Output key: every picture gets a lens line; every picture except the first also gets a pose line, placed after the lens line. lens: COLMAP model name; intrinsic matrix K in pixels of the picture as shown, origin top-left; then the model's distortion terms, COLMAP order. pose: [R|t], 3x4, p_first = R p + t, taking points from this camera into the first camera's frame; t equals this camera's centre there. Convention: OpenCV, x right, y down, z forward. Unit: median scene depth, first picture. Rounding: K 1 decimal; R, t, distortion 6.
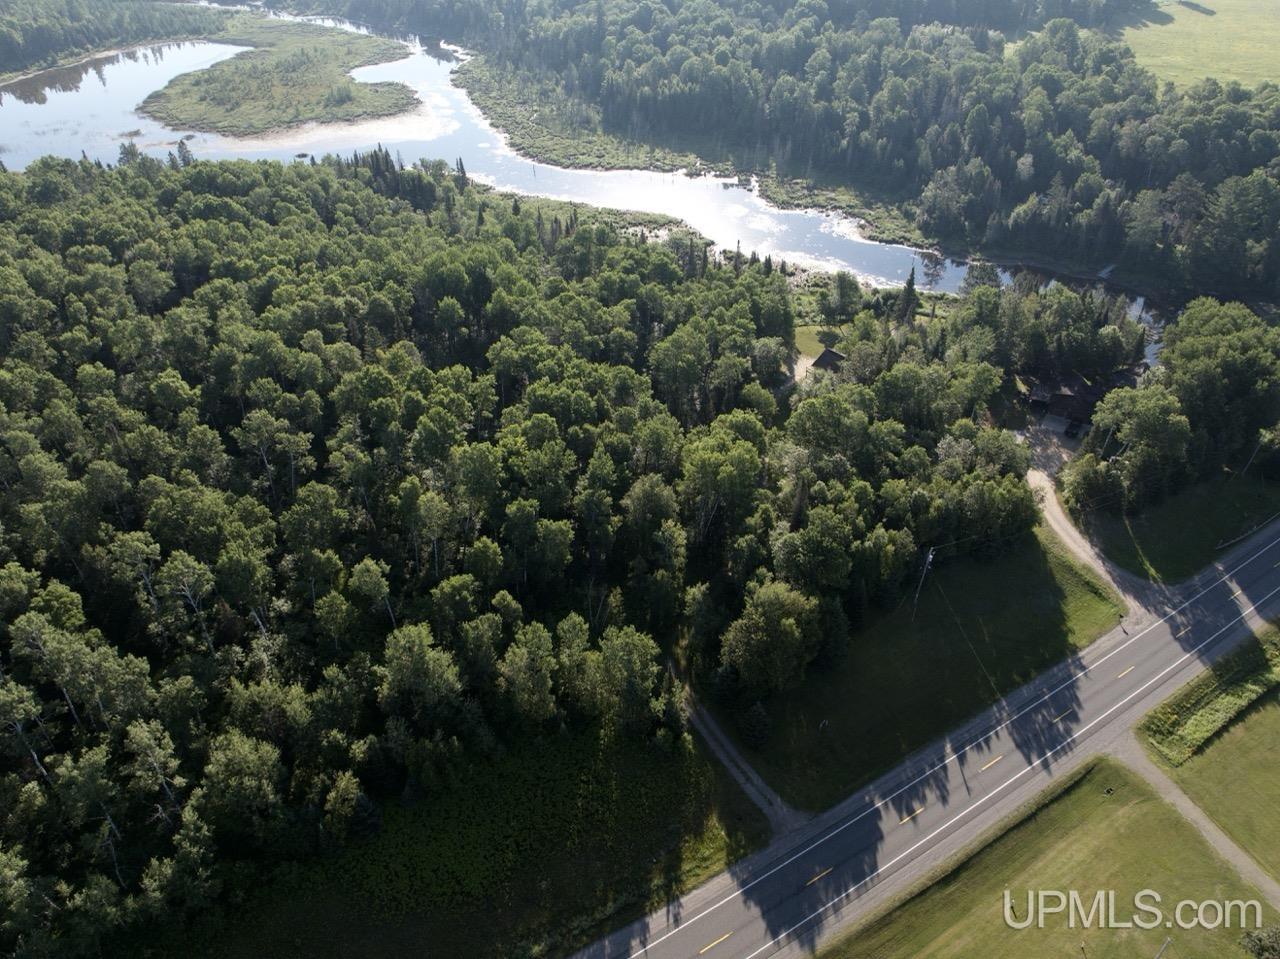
lens RADIAL K [[900.9, 0, 642.9], [0, 900.9, 486.6], [0, 0, 1]] dist [-0.051409, 0.019265]
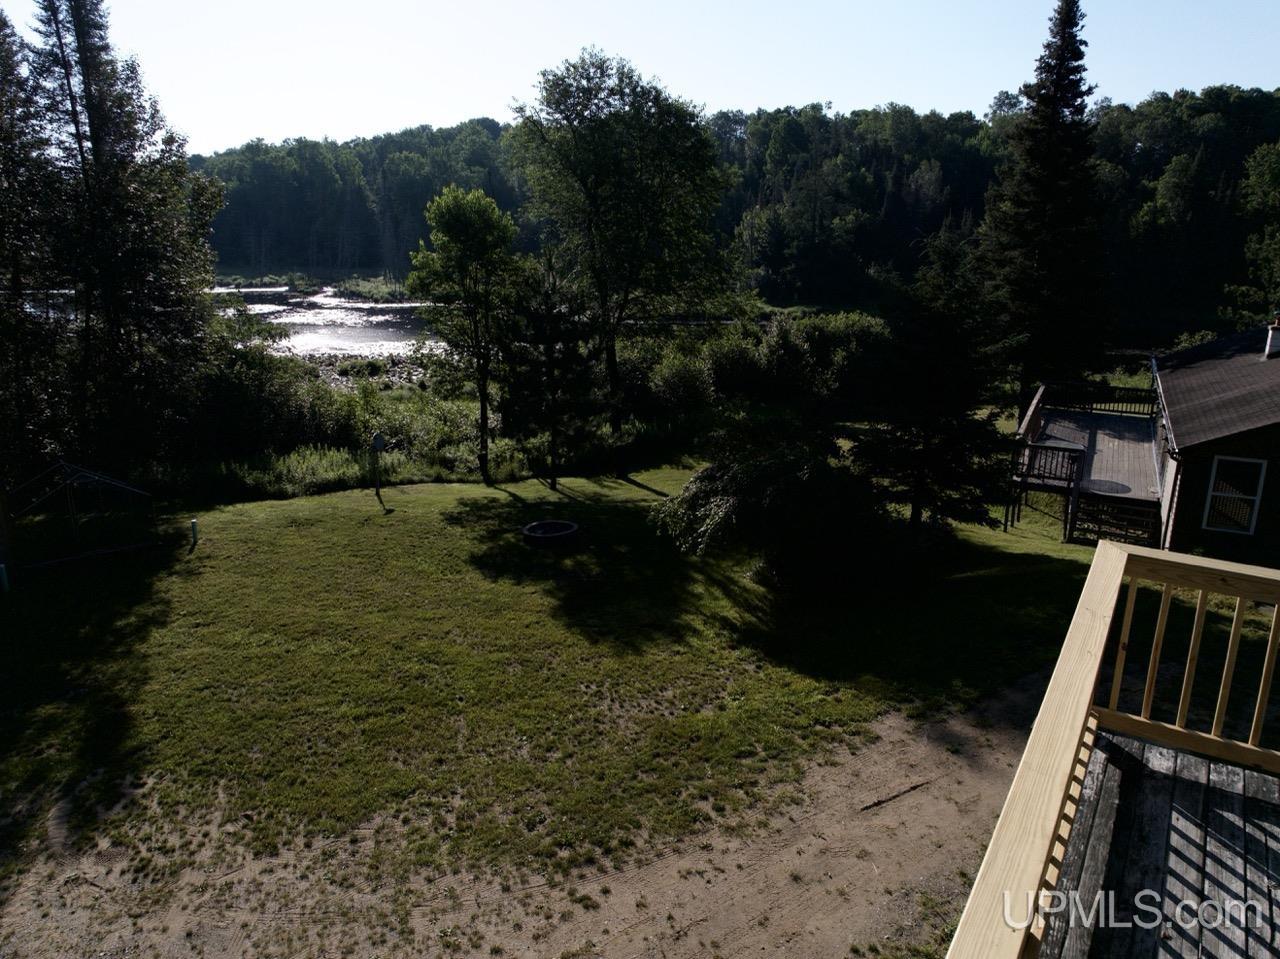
lens RADIAL K [[900.9, 0, 640.4], [0, 900.9, 469.3], [0, 0, 1]] dist [-0.051409, 0.019265]
pose [[0.948927, -0.082634, 0.304483, 0.293029], [0.188932, 0.921747, -0.338656, -0.212313], [-0.252672, 0.378886, 0.890282, 1.427528]]
